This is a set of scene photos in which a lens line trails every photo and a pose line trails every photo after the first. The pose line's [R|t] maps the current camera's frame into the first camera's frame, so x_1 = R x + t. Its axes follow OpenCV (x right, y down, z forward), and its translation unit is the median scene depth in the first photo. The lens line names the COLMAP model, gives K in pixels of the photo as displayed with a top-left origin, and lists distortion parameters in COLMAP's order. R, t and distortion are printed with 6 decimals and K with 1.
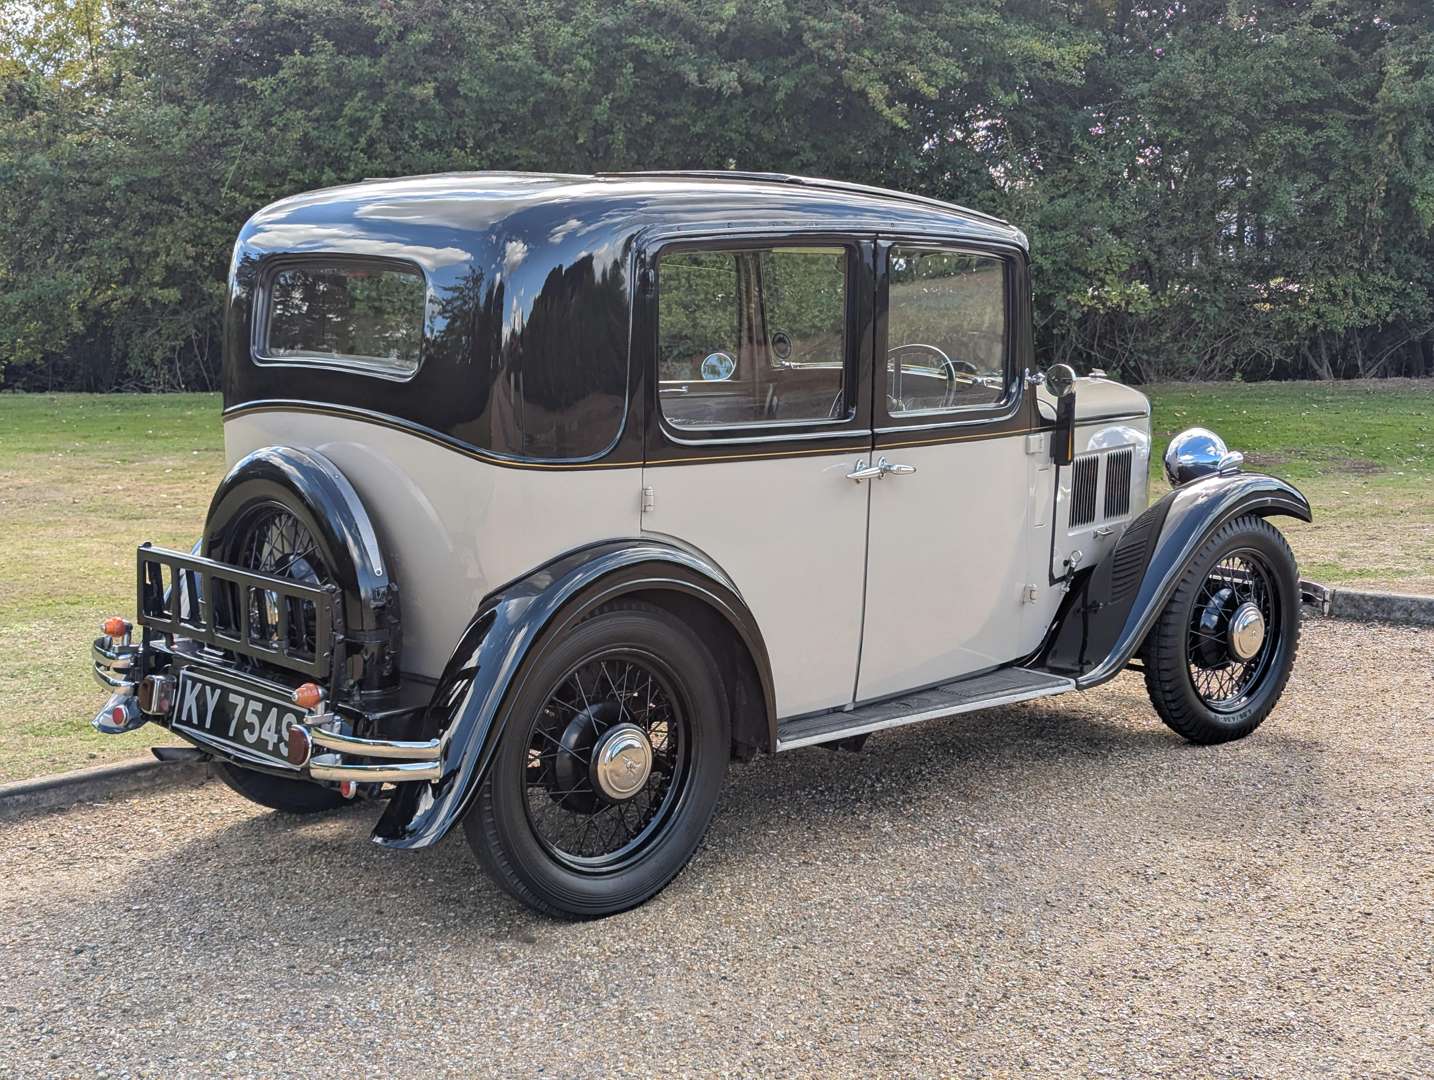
lens RADIAL K [[2021.8, 0, 712.8], [0, 2021.8, 541.4], [0, 0, 1]] dist [0.046975, 0.000000]
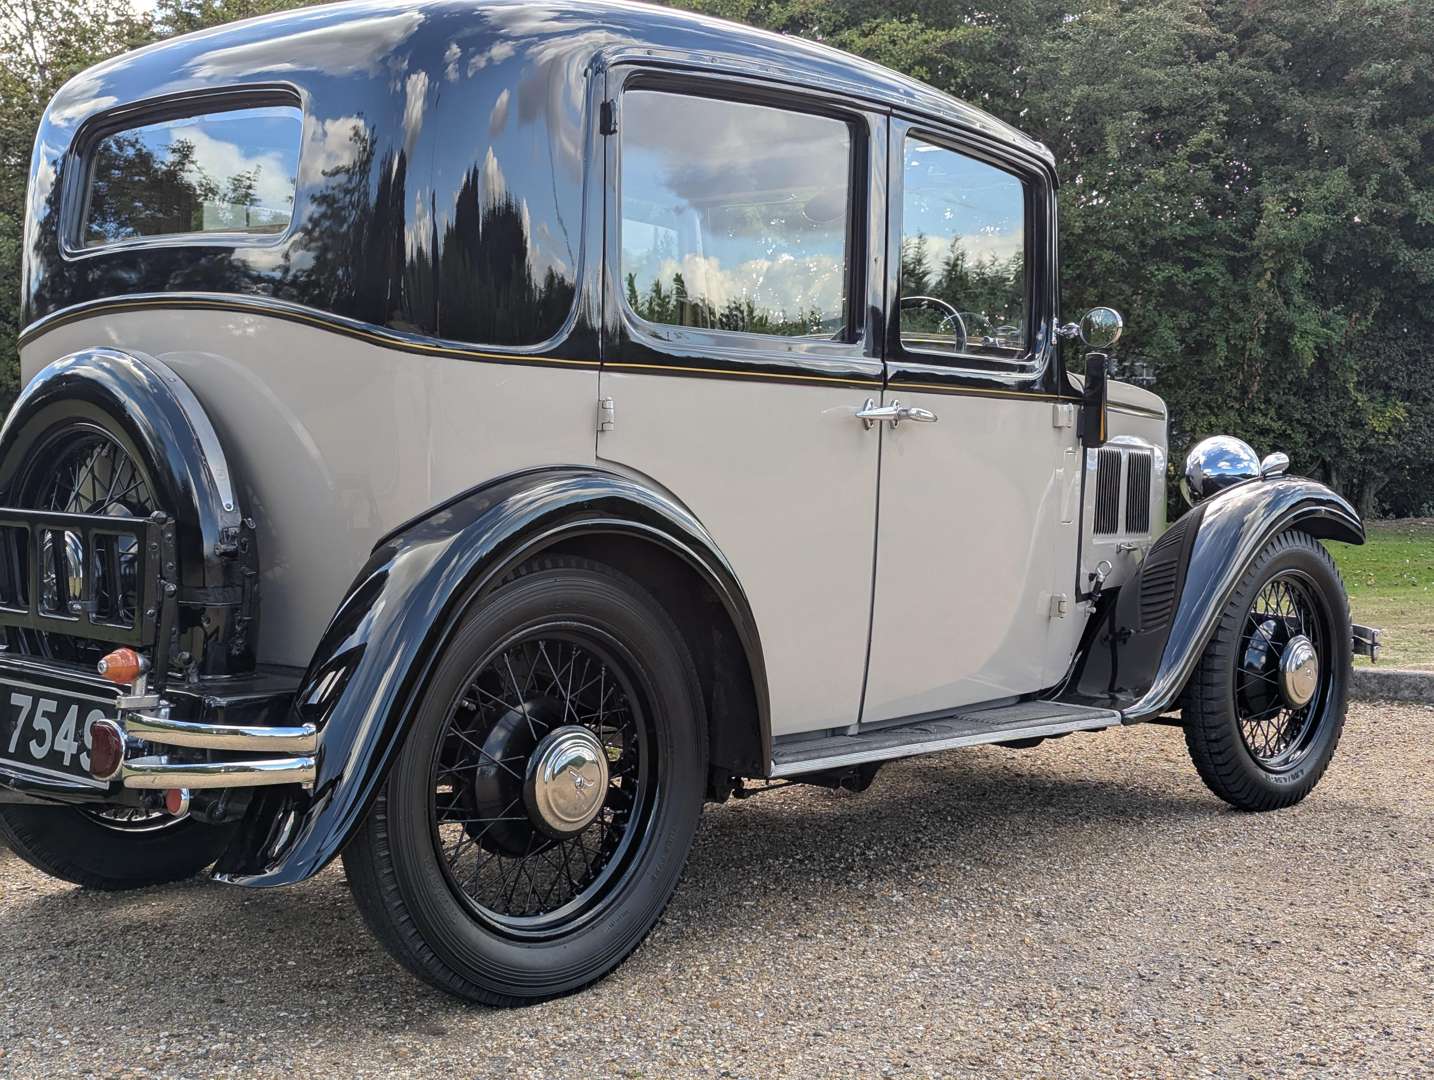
lens RADIAL K [[2021.8, 0, 721.1], [0, 2021.8, 516.7], [0, 0, 1]] dist [0.046975, 0.000000]
pose [[0.996848, 0.003727, 0.079244, -0.043481], [0.004478, 0.994659, -0.103116, 0.082020], [-0.079205, 0.103146, 0.991508, 0.247290]]
